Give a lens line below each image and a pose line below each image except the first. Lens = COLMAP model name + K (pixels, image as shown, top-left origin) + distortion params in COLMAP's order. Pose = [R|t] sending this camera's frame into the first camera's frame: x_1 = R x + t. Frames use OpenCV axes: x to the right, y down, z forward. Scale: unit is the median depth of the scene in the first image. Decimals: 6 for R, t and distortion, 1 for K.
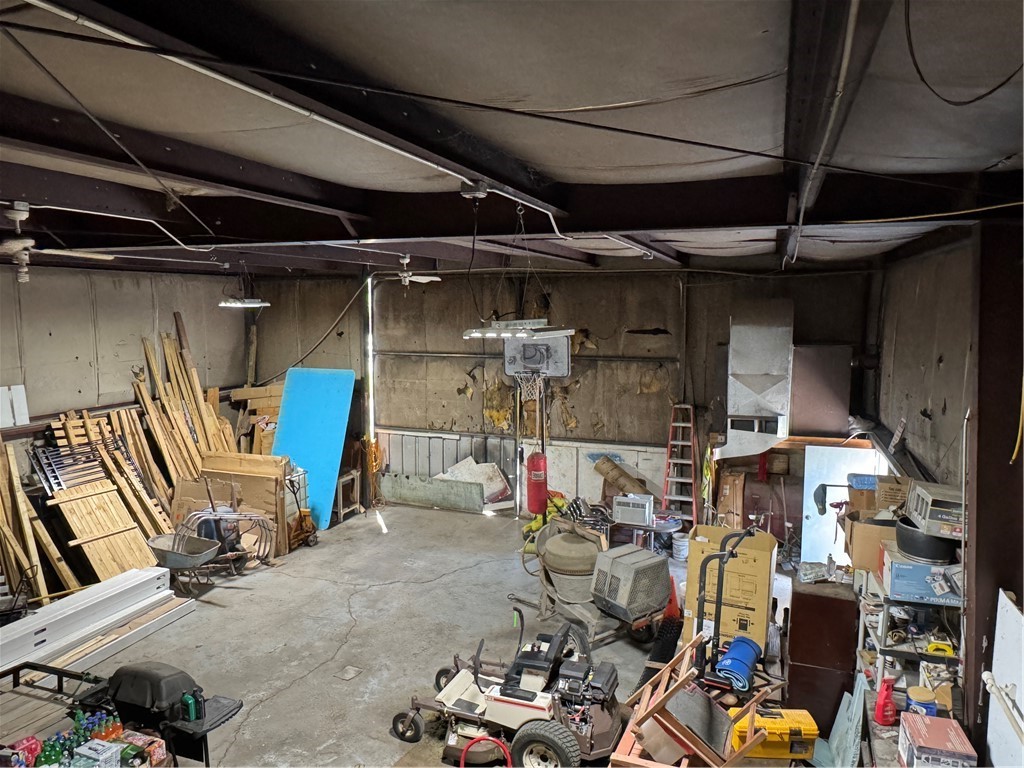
lens RADIAL K [[698.1, 0, 515.7], [0, 698.1, 384.4], [0, 0, 1]] dist [0.006634, -0.005786]
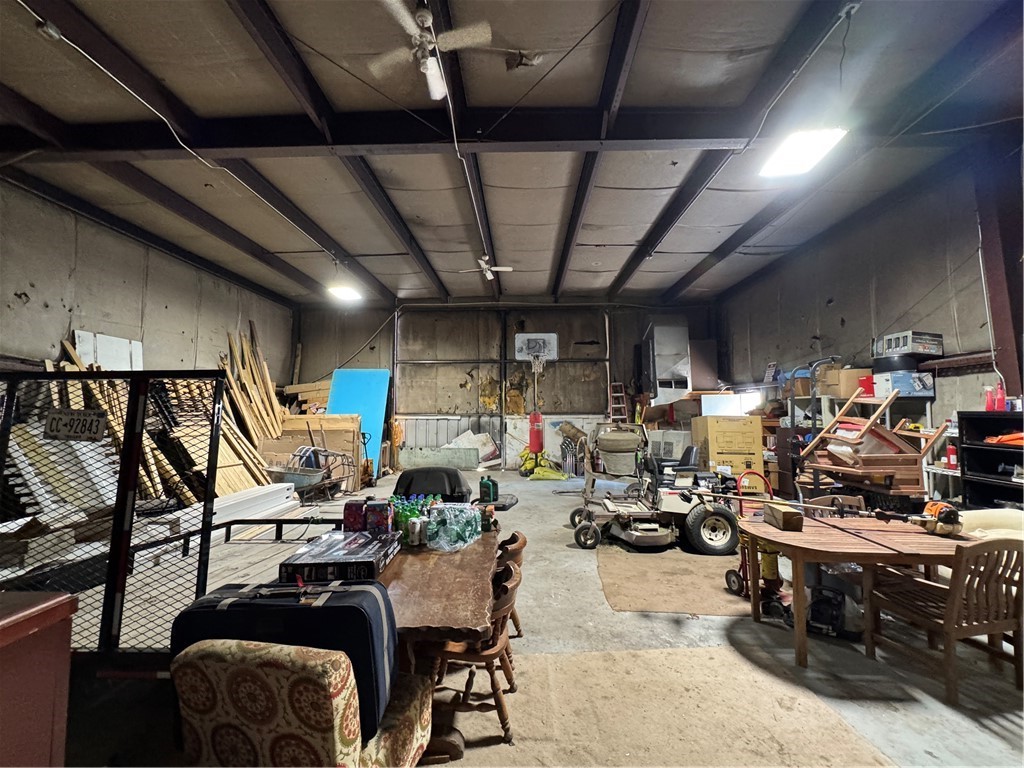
lens RADIAL K [[422.9, 0, 509.6], [0, 422.9, 384.1], [0, 0, 1]] dist [0.000488, 0.000133]
pose [[0.951684, 0.015310, 0.306696, -0.271444], [0.039752, 0.984210, -0.172482, 0.173492], [-0.304494, 0.176340, 0.936049, 0.135155]]
